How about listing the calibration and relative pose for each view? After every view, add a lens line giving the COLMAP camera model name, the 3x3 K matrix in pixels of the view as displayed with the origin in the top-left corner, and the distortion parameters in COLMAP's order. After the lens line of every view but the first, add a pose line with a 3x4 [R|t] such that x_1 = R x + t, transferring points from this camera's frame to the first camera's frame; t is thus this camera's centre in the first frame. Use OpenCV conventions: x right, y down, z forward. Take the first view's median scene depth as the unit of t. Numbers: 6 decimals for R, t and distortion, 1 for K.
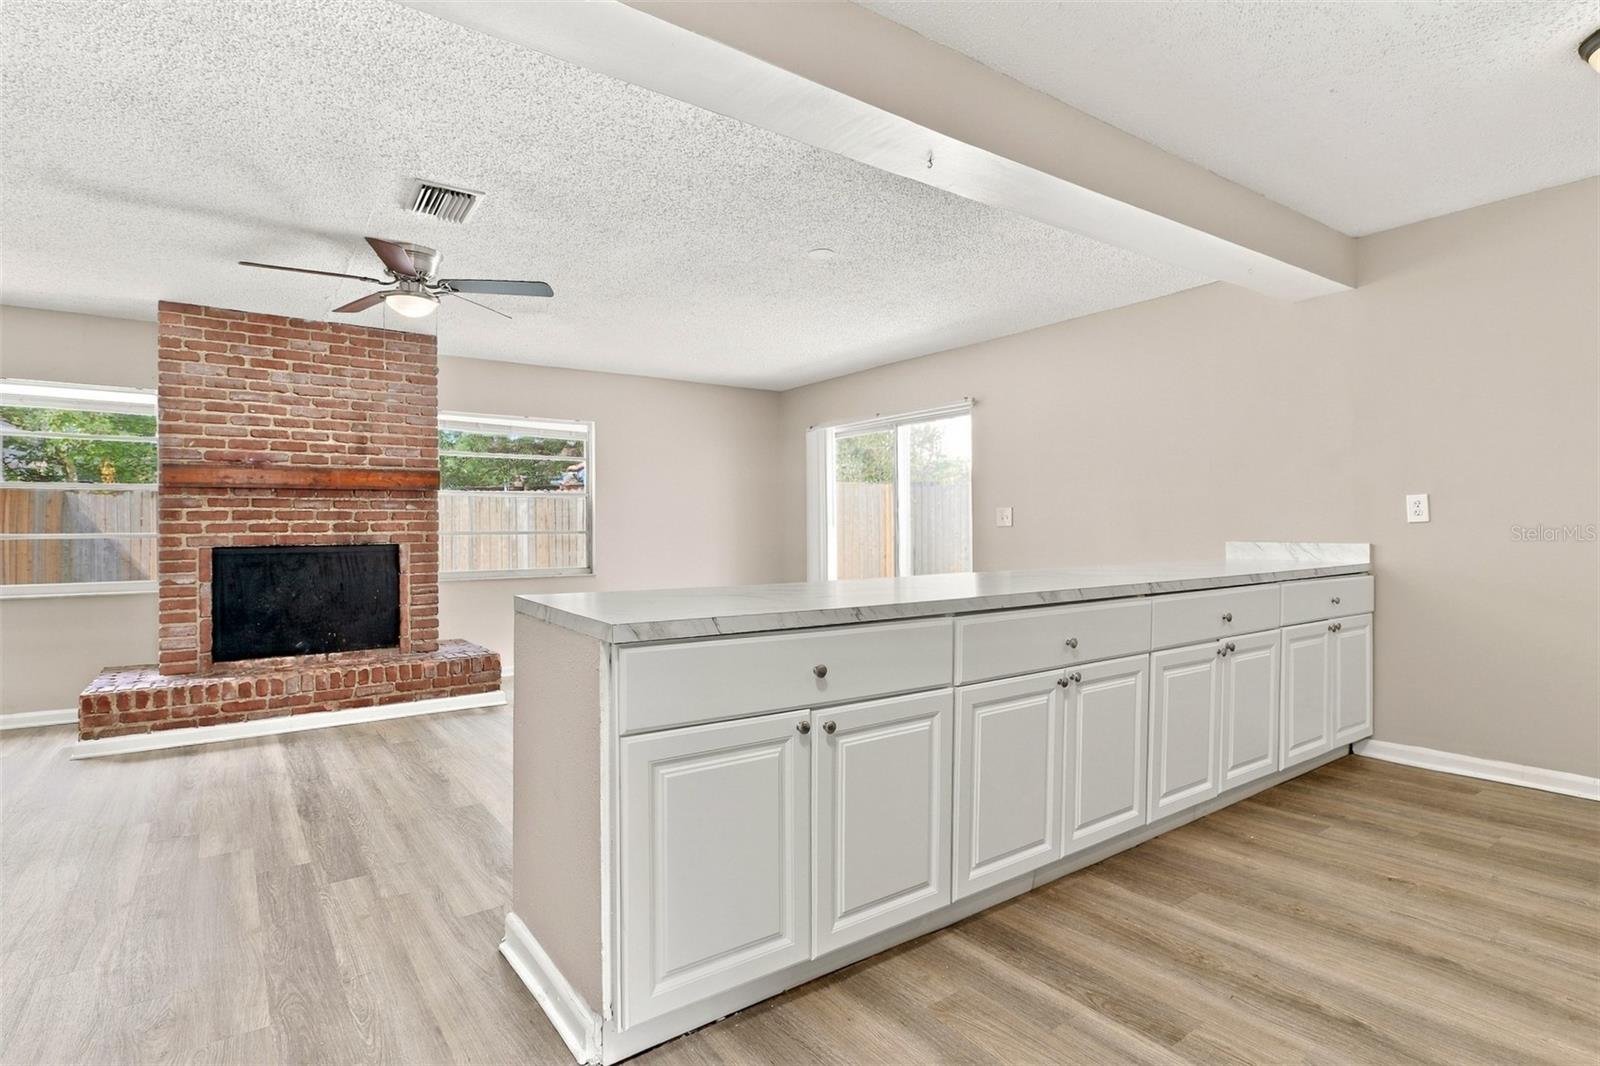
lens RADIAL K [[795.2, 0, 805.8], [0, 795.2, 529.4], [0, 0, 1]] dist [0.004035, 0.000787]
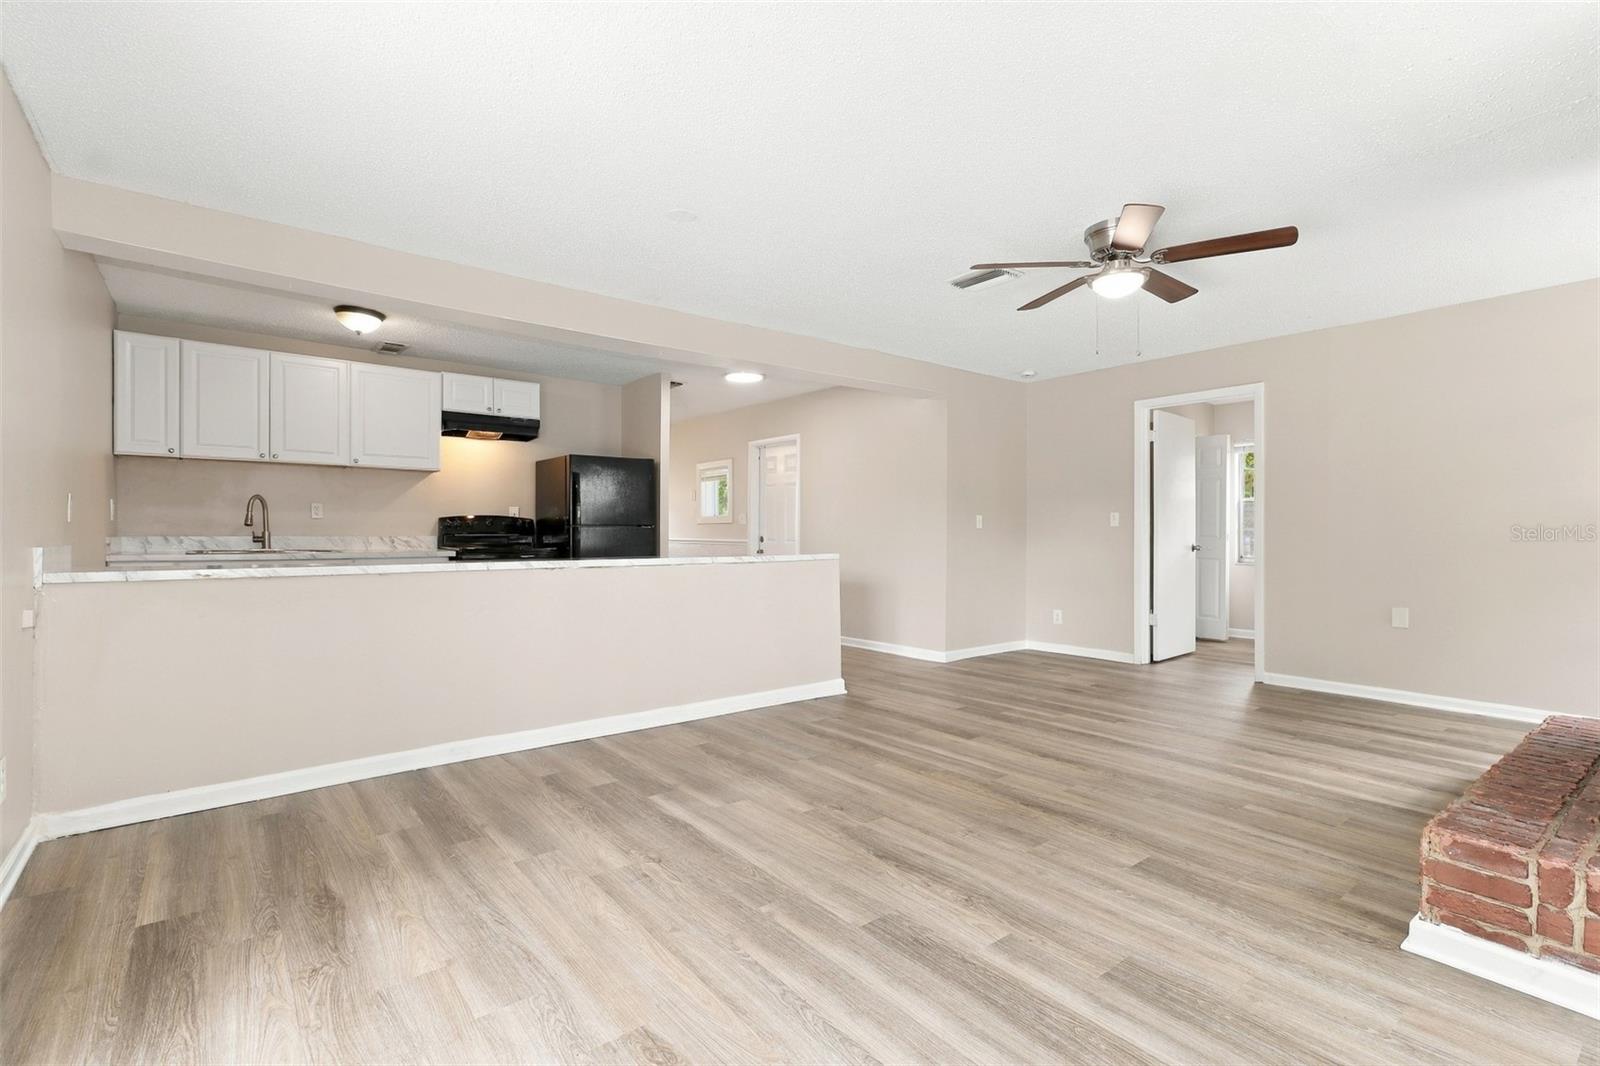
lens RADIAL K [[743.3, 0, 798.1], [0, 743.3, 528.3], [0, 0, 1]] dist [0.002444, 0.000577]
pose [[-0.999366, 0.002820, -0.035498, -0.064083], [0.003100, 0.999965, -0.007833, 0.010250], [0.035475, -0.007938, -0.999339, 1.481343]]
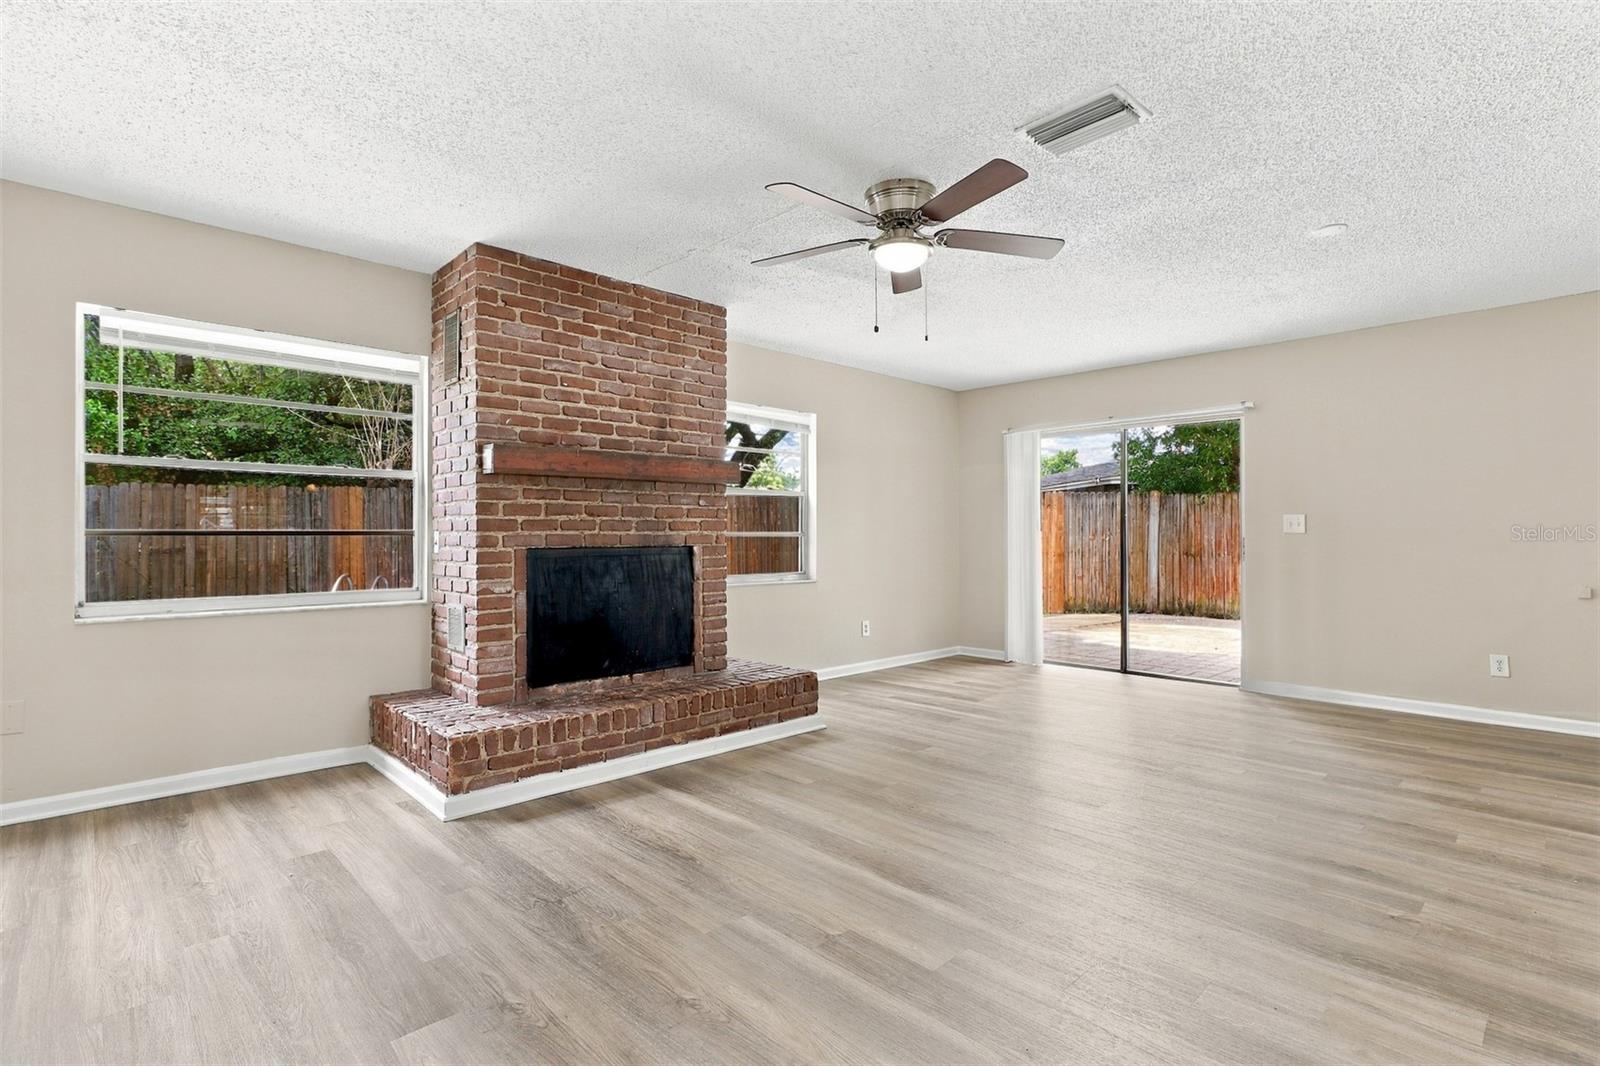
lens RADIAL K [[770.0, 0, 800.0], [0, 770.0, 533.0], [0, 0, 1]] dist [-0.002816, 0.000059]
pose [[0.991939, 0.006661, 0.126543, -0.555666], [-0.006331, 0.999975, -0.003010, 0.007394], [-0.126560, 0.002184, 0.991957, 0.176063]]
